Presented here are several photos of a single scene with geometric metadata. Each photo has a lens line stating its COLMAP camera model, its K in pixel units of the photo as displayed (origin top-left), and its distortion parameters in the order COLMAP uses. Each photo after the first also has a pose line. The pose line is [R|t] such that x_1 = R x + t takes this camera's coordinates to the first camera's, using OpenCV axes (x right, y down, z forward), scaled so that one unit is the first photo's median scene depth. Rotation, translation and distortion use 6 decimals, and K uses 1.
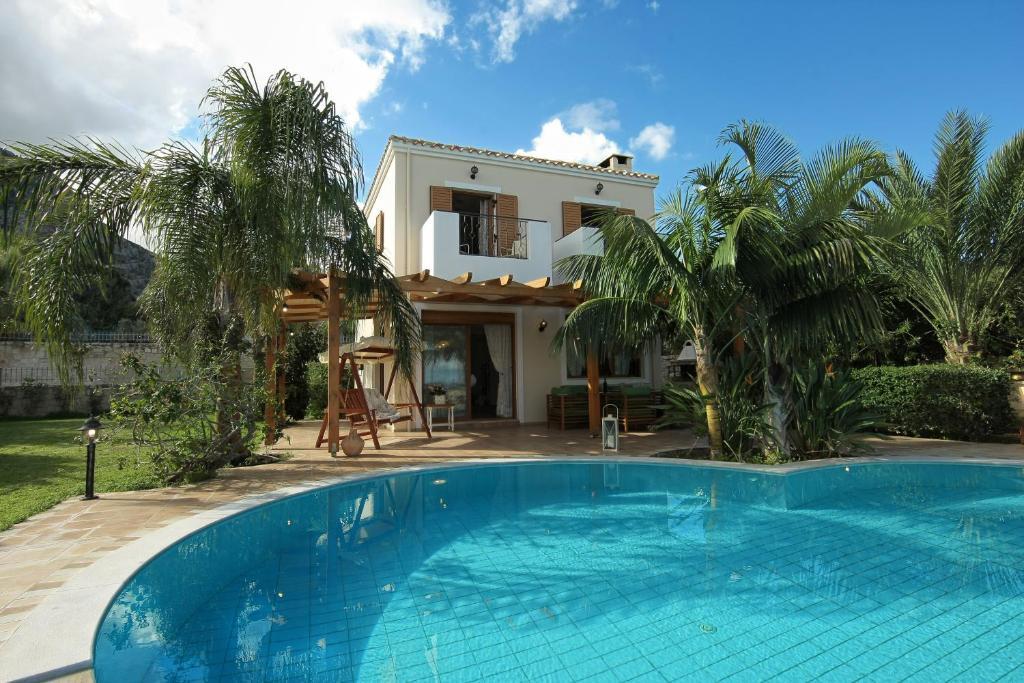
lens RADIAL K [[458.2, 0, 544.1], [0, 458.2, 343.6], [0, 0, 1]] dist [0.000681, 0.000475]
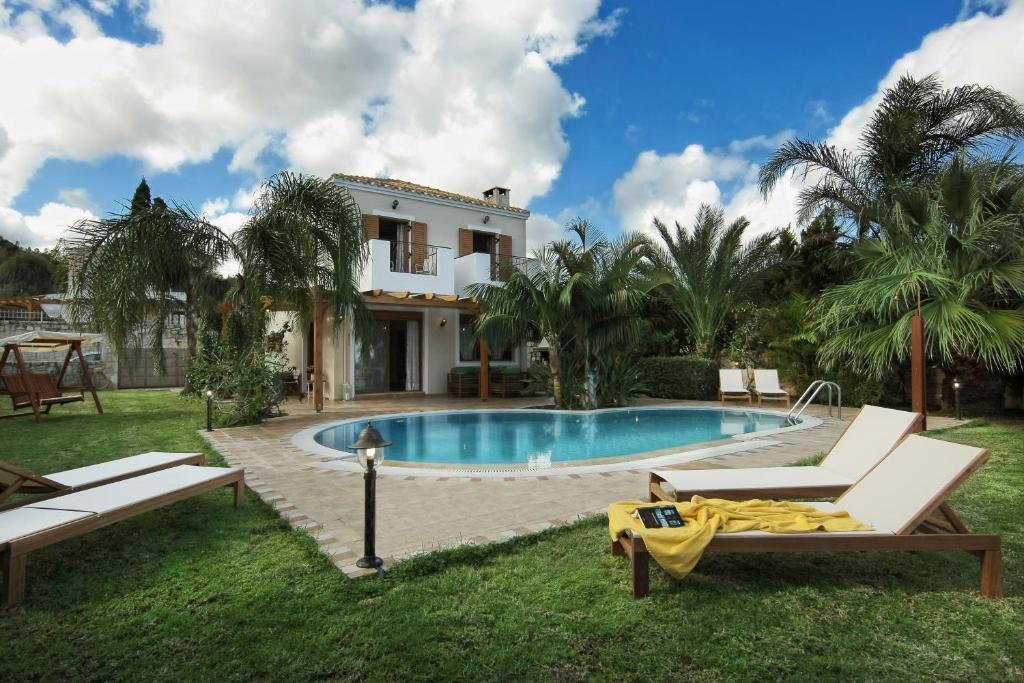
lens RADIAL K [[458.2, 0, 544.1], [0, 458.2, 343.6], [0, 0, 1]] dist [0.000681, 0.000475]
pose [[0.956200, 0.022928, 0.291815, -0.130924], [-0.034865, 0.998752, 0.035770, -0.040664], [-0.290631, -0.044377, 0.955806, -0.442517]]
